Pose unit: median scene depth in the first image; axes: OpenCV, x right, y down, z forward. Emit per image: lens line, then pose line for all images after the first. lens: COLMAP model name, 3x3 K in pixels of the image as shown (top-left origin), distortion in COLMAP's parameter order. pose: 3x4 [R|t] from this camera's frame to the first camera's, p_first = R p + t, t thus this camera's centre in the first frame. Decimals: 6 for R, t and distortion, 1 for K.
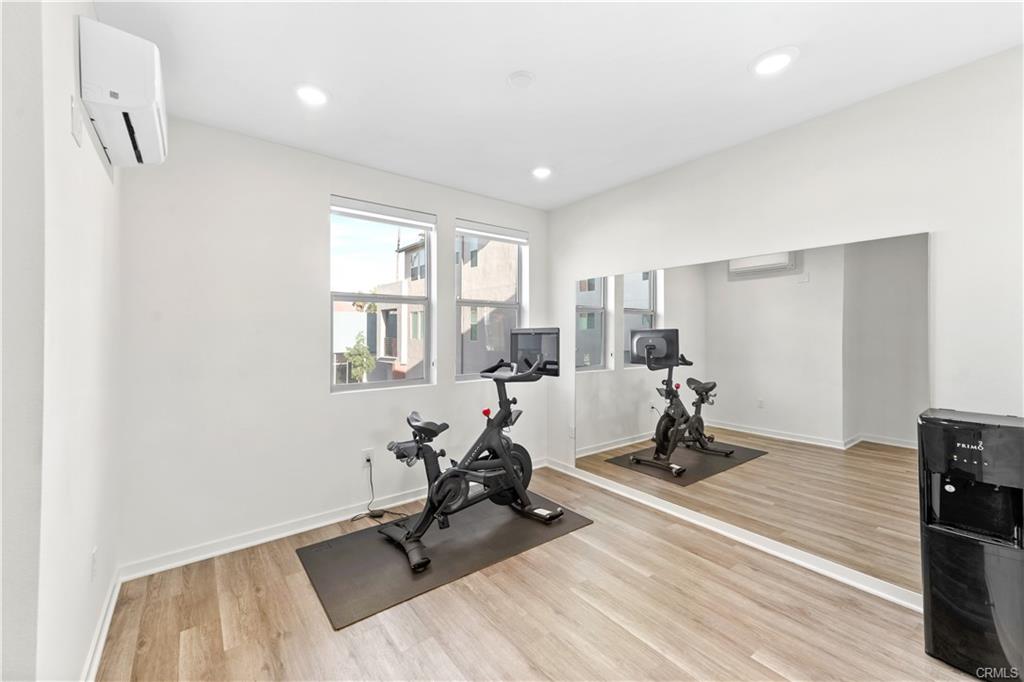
lens RADIAL K [[409.4, 0, 511.5], [0, 409.4, 333.4], [0, 0, 1]] dist [0.003402, 0.000150]
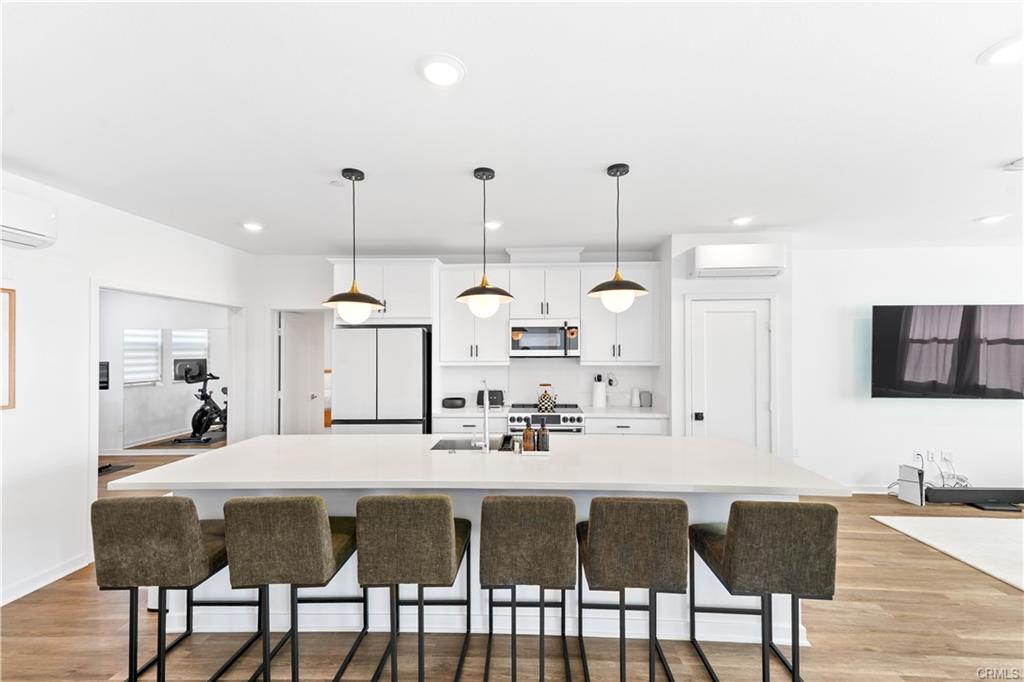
lens RADIAL K [[409.4, 0, 515.5], [0, 409.4, 341.9], [0, 0, 1]] dist [0.003402, 0.000150]
pose [[0.646805, 0.003741, 0.762647, -0.072181], [0.012296, 0.999807, -0.015333, -0.037145], [-0.762557, 0.019295, 0.646634, -1.069481]]
